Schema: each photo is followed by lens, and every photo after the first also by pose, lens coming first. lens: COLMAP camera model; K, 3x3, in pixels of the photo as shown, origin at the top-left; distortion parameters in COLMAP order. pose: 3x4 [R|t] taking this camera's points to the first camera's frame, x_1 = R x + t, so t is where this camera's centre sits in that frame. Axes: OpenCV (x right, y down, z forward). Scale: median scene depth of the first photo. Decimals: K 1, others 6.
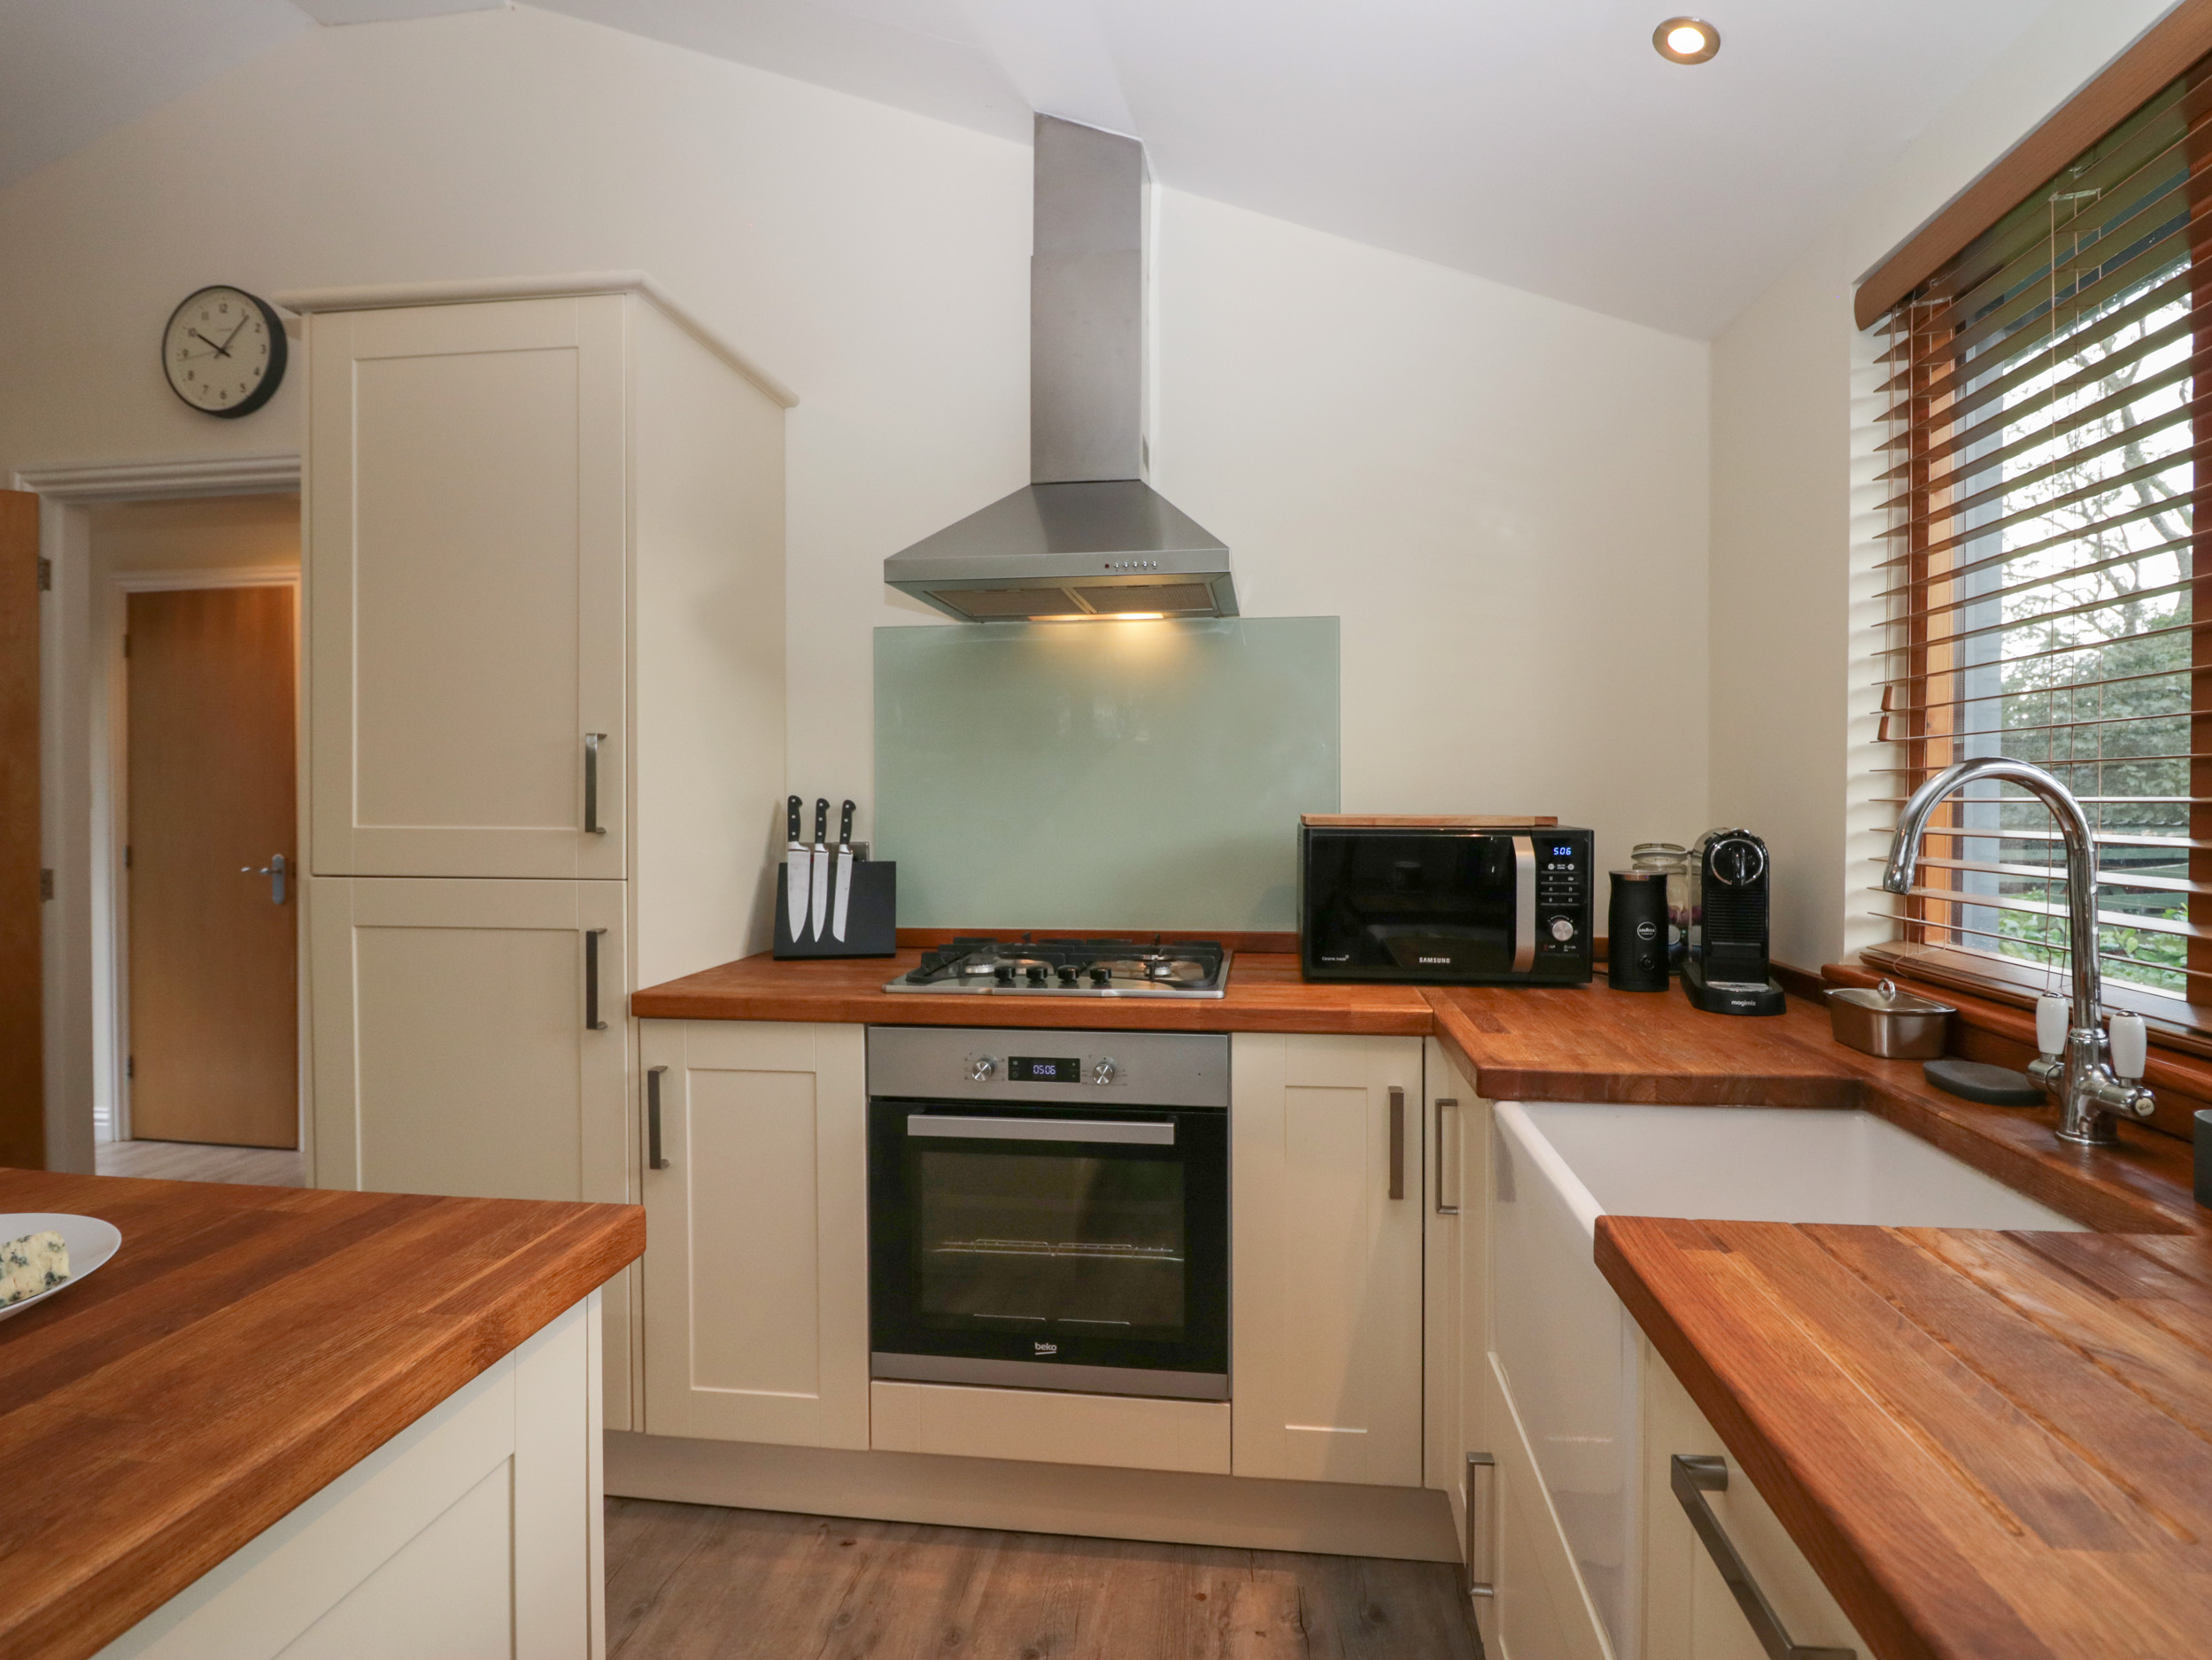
lens RADIAL K [[1181.2, 0, 1107.8], [0, 1181.2, 827.3], [0, 0, 1]] dist [-0.009015, -0.005686]
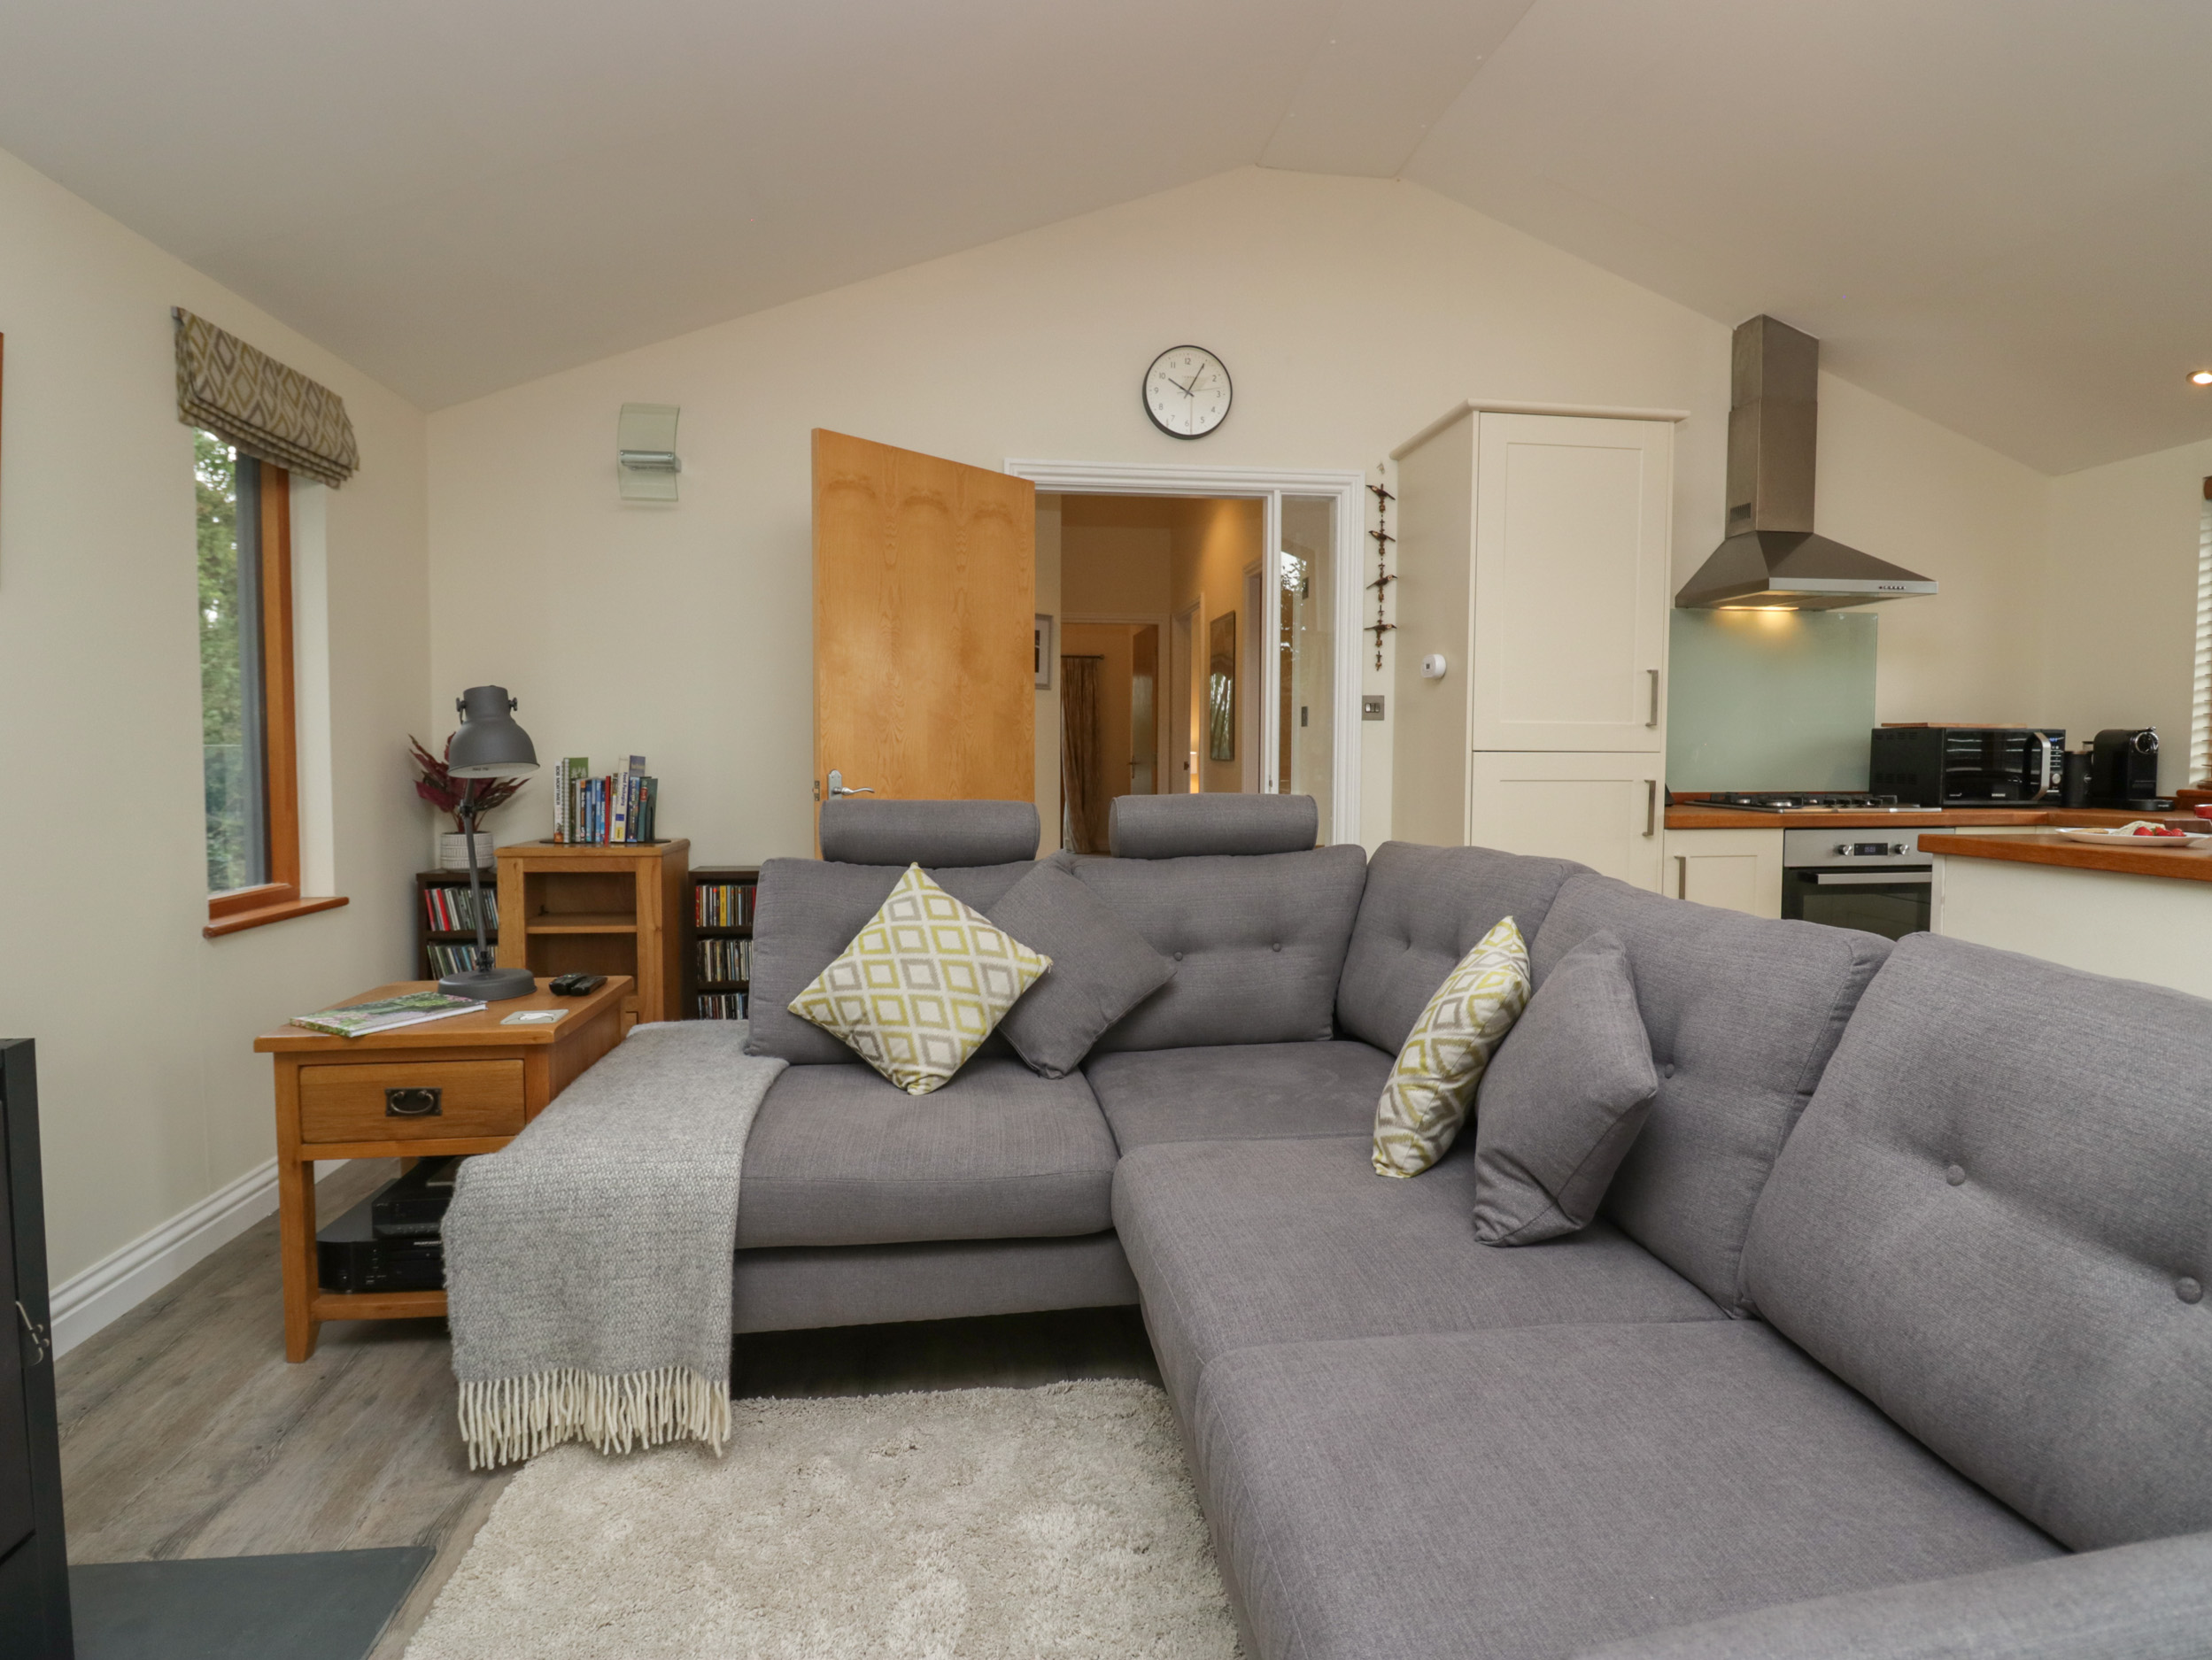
lens RADIAL K [[1181.2, 0, 1119.2], [0, 1181.2, 811.0], [0, 0, 1]] dist [-0.009015, -0.005686]
pose [[0.963254, -0.011787, 0.268335, -1.731117], [0.001933, 0.999315, 0.036957, 0.066348], [-0.268586, -0.035080, 0.962617, -0.522929]]
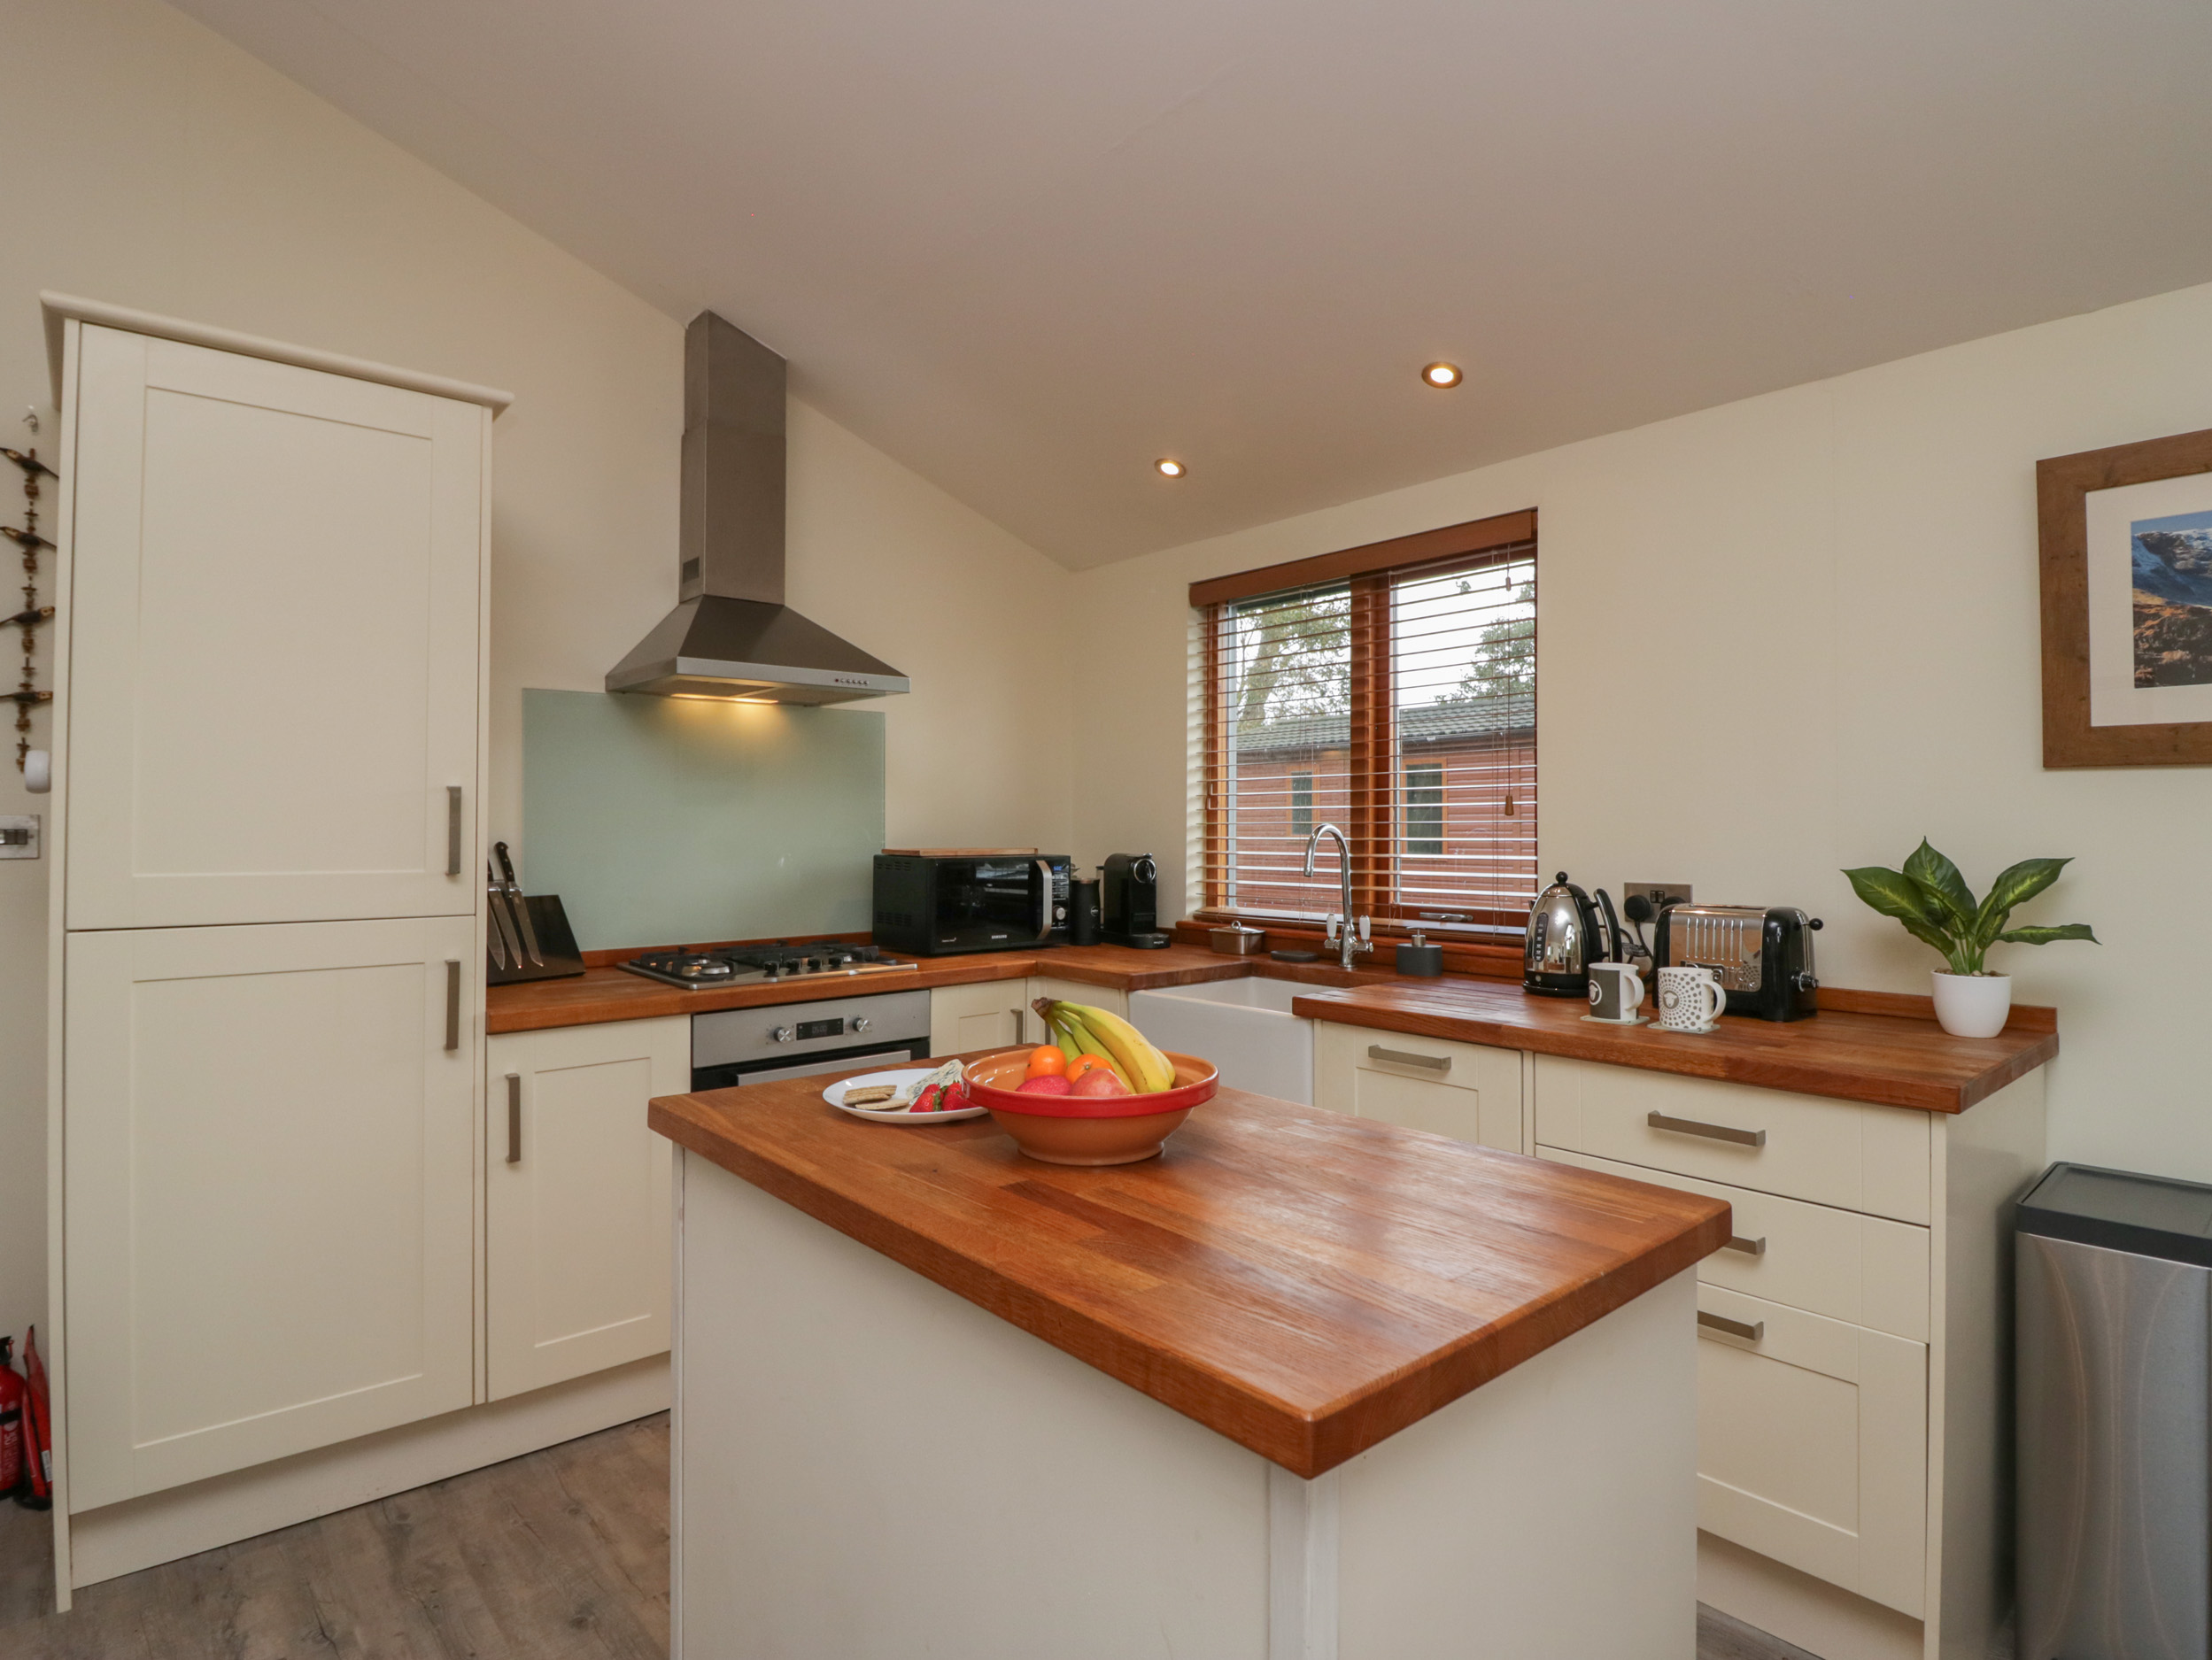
lens RADIAL K [[1181.2, 0, 1139.2], [0, 1181.2, 812.4], [0, 0, 1]] dist [-0.009015, -0.005686]
pose [[0.651533, 0.007601, 0.758582, -0.879305], [0.012883, 0.999695, -0.021082, -0.024257], [-0.758511, 0.023509, 0.651236, -0.240339]]
